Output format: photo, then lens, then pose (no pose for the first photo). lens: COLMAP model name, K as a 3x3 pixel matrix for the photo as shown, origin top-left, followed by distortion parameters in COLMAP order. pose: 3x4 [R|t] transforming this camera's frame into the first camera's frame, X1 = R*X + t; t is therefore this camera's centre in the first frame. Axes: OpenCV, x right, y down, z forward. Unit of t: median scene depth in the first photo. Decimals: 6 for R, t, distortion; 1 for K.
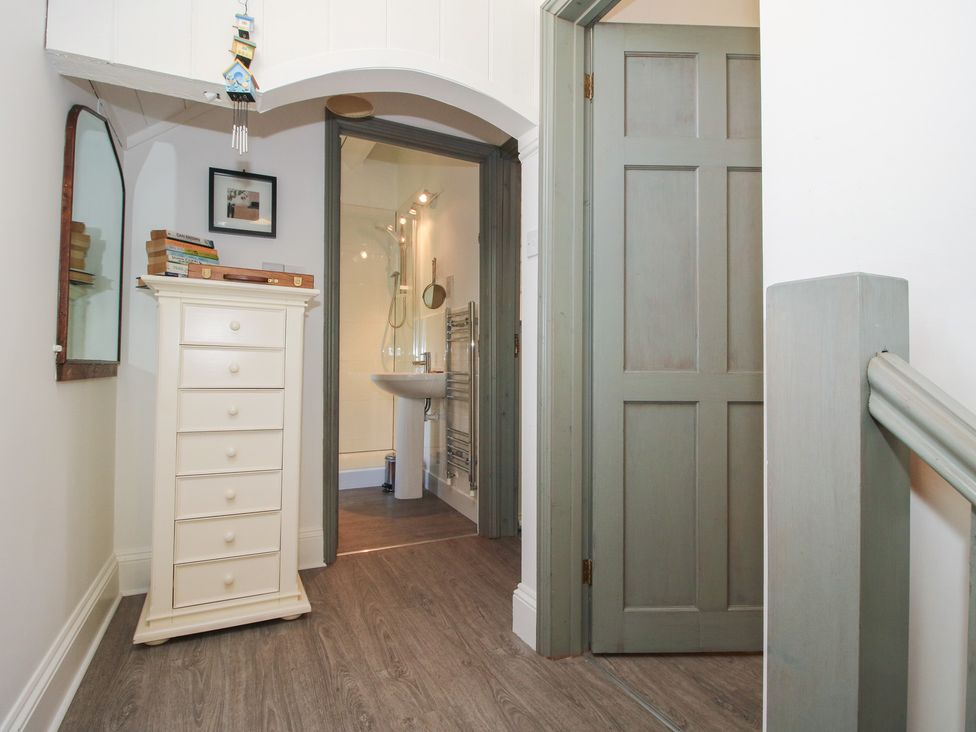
lens RADIAL K [[512.2, 0, 482.0], [0, 512.2, 357.9], [0, 0, 1]] dist [0.002075, -0.013324]
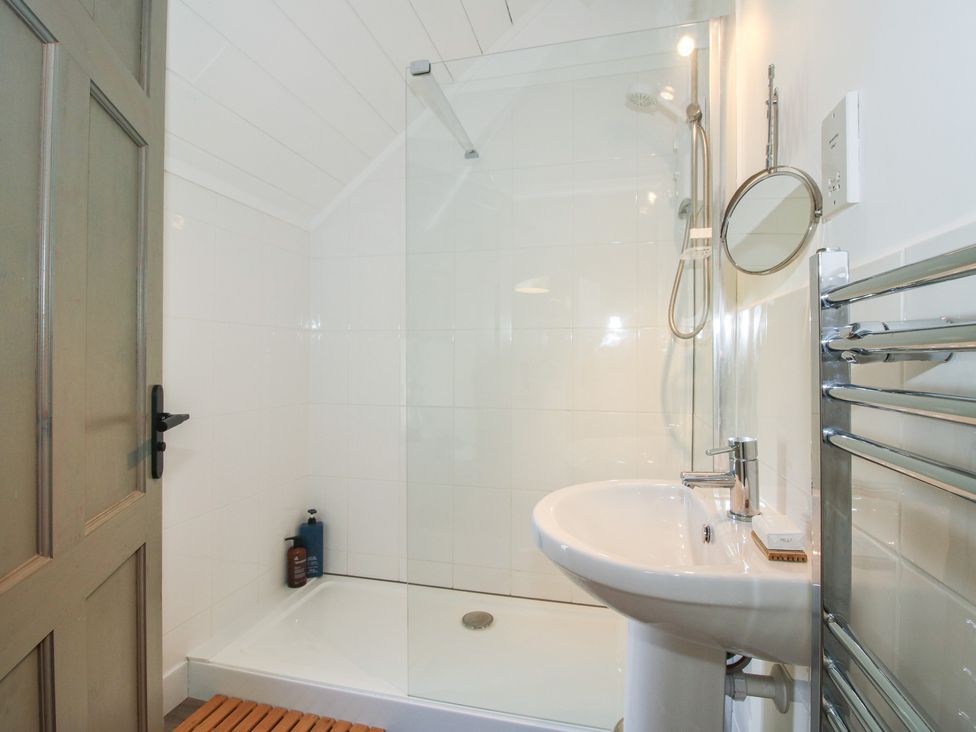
lens RADIAL K [[512.2, 0, 482.0], [0, 512.2, 357.9], [0, 0, 1]] dist [0.002075, -0.013324]
pose [[0.767322, -0.003312, -0.641254, -0.040023], [0.009237, 0.999940, 0.005888, -0.060409], [0.641196, -0.010441, 0.767307, 0.717393]]
